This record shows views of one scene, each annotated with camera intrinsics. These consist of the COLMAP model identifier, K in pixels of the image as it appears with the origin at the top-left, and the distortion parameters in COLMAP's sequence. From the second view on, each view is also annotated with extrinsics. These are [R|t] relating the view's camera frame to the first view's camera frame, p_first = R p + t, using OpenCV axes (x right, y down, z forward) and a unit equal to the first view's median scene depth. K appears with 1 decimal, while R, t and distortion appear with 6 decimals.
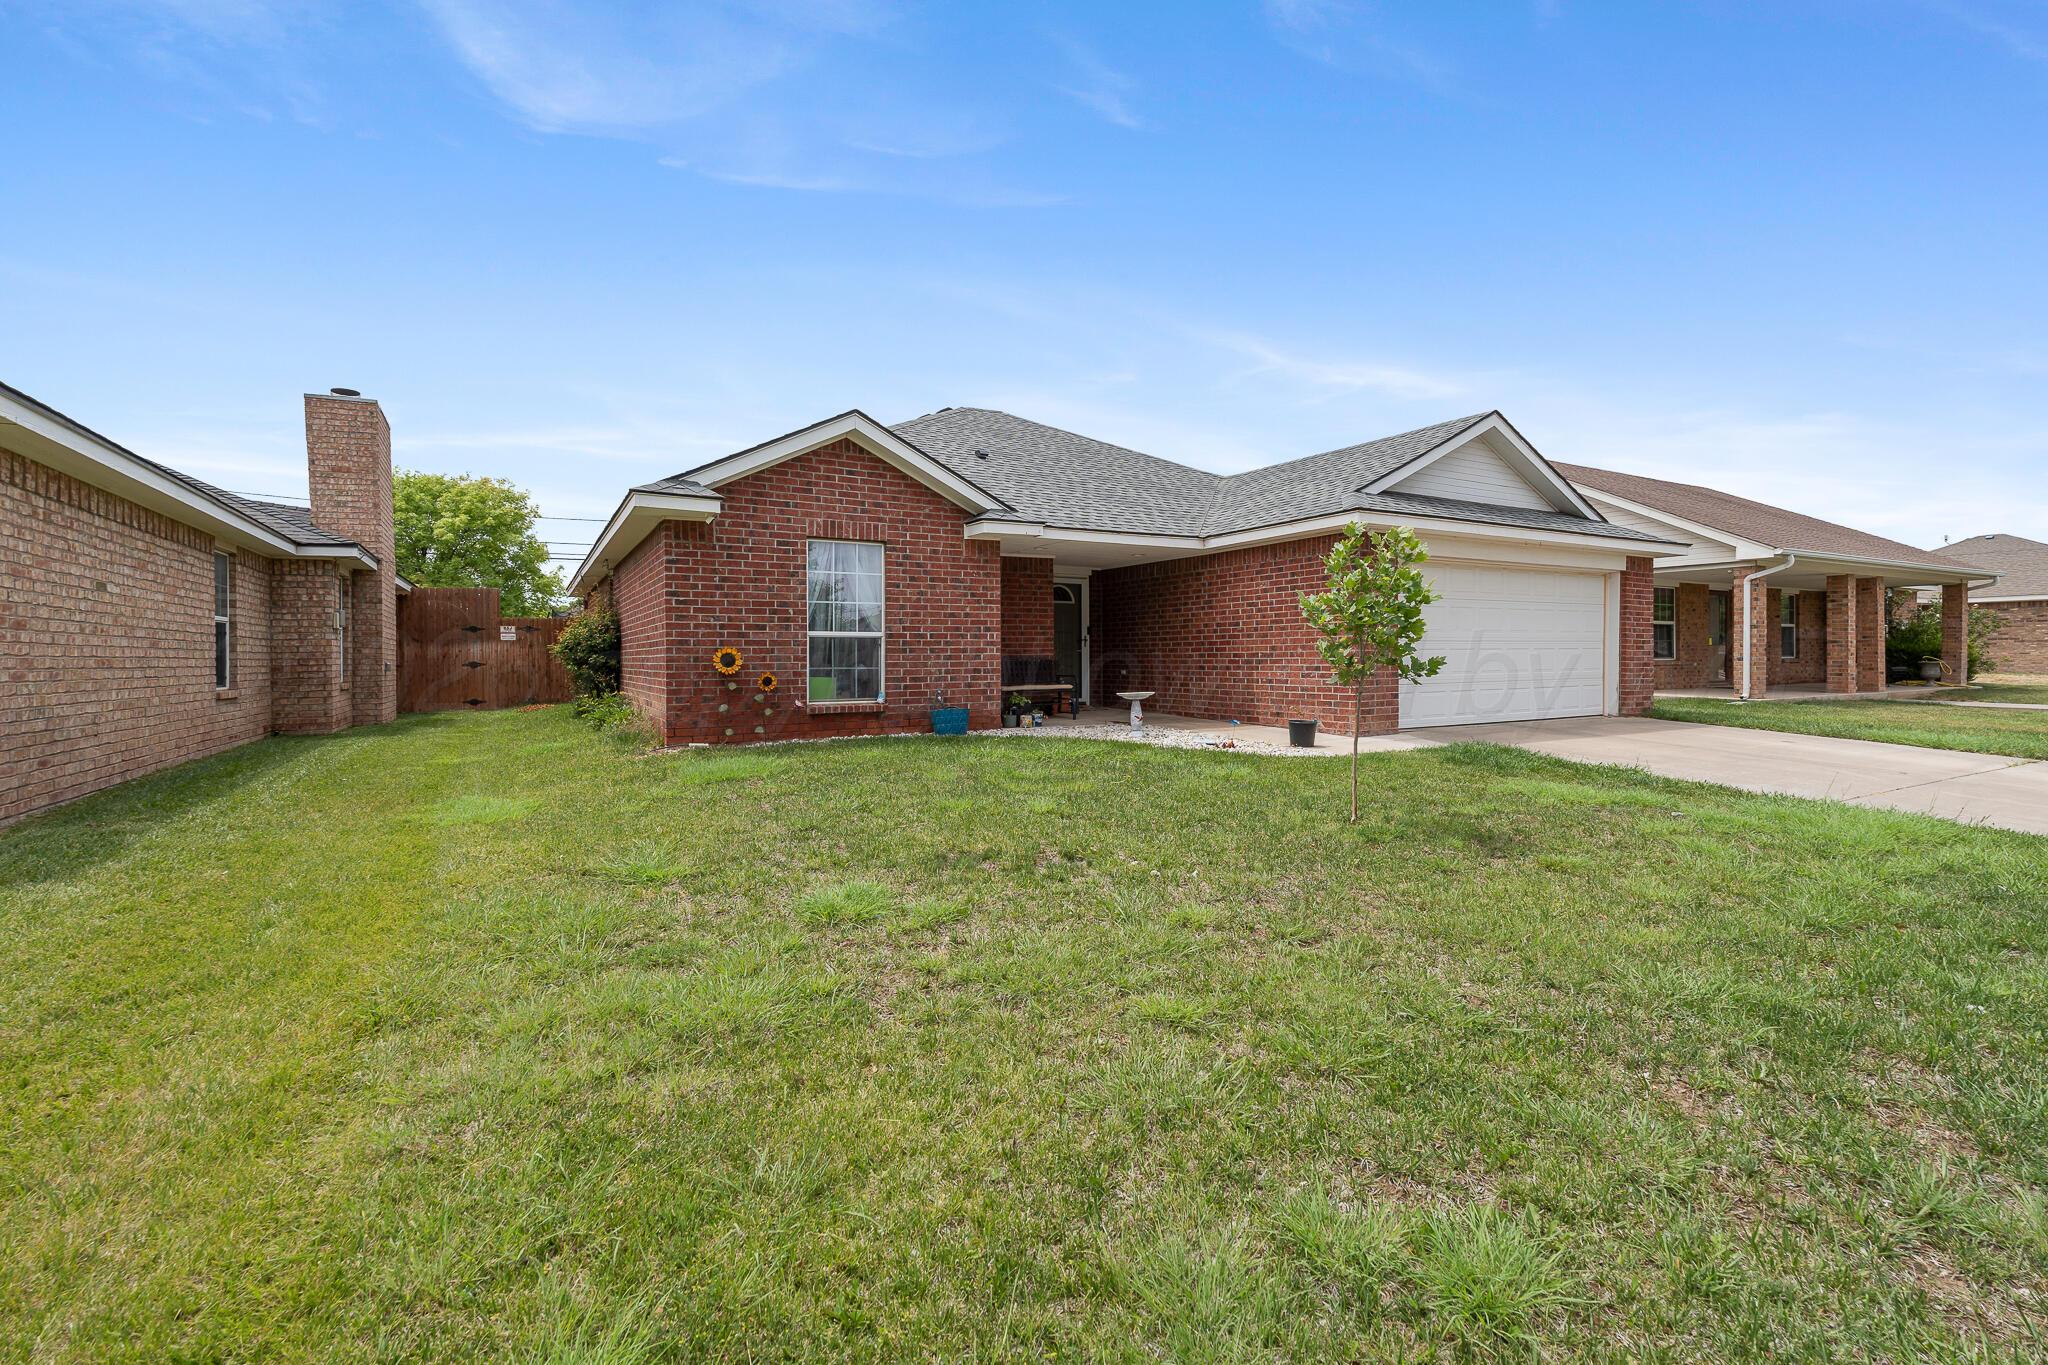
lens RADIAL K [[893.1, 0, 1024.6], [0, 893.1, 665.1], [0, 0, 1]] dist [-0.005852, 0.000746]
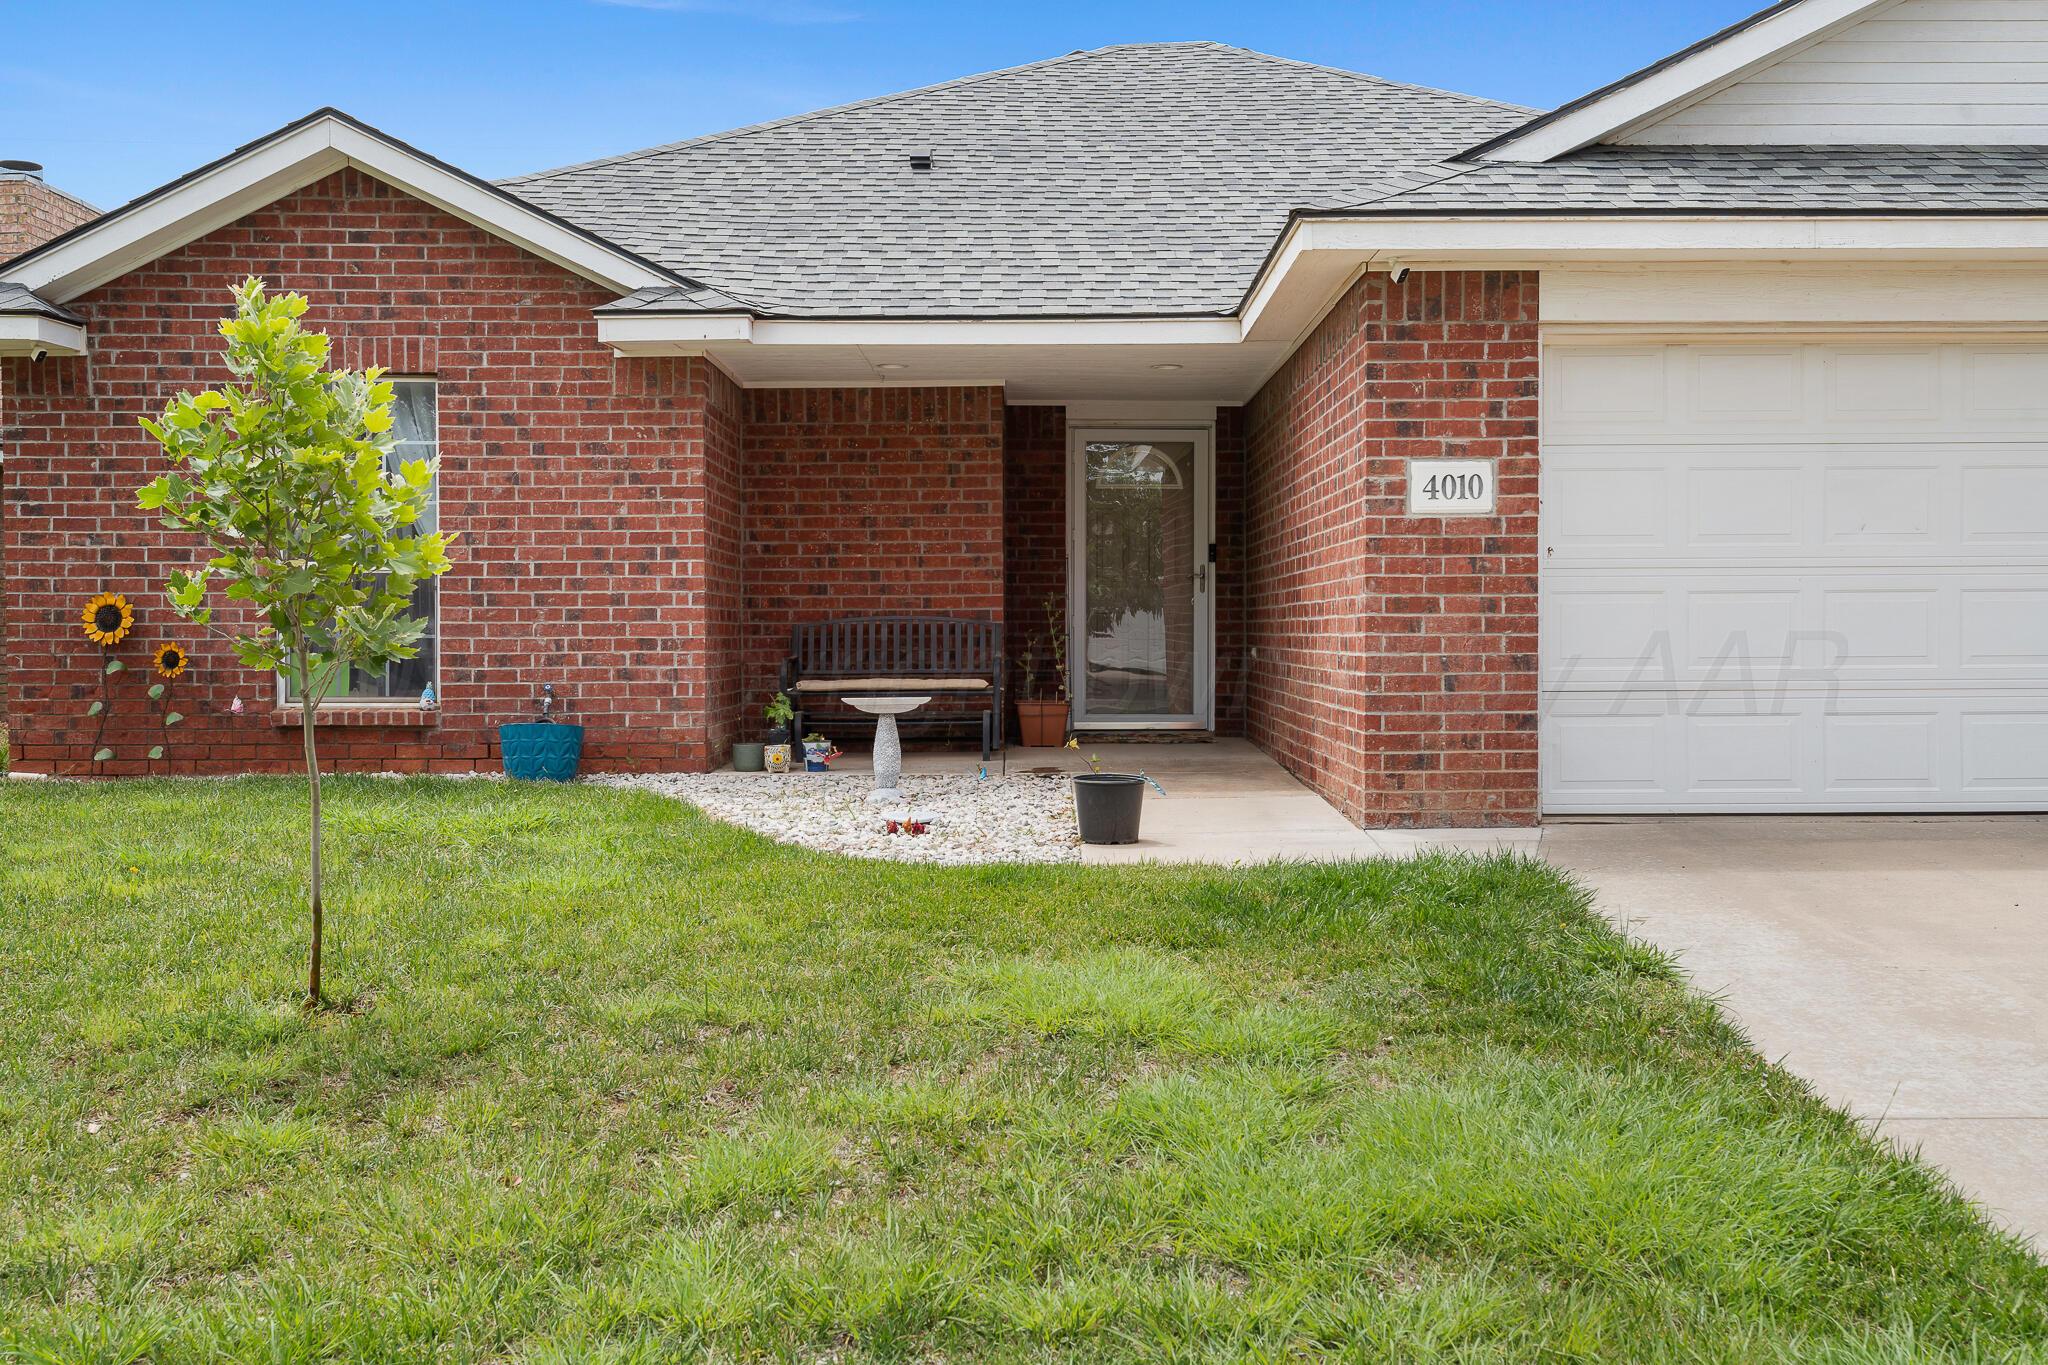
lens RADIAL K [[2062.3, 0, 1023.9], [0, 2062.3, 686.6], [0, 0, 1]] dist [0.029432, 0.000000]
pose [[0.872208, 0.017098, -0.488837, 0.668139], [-0.006761, 0.999715, 0.022904, 0.002864], [0.489089, -0.016672, 0.872075, 0.177250]]
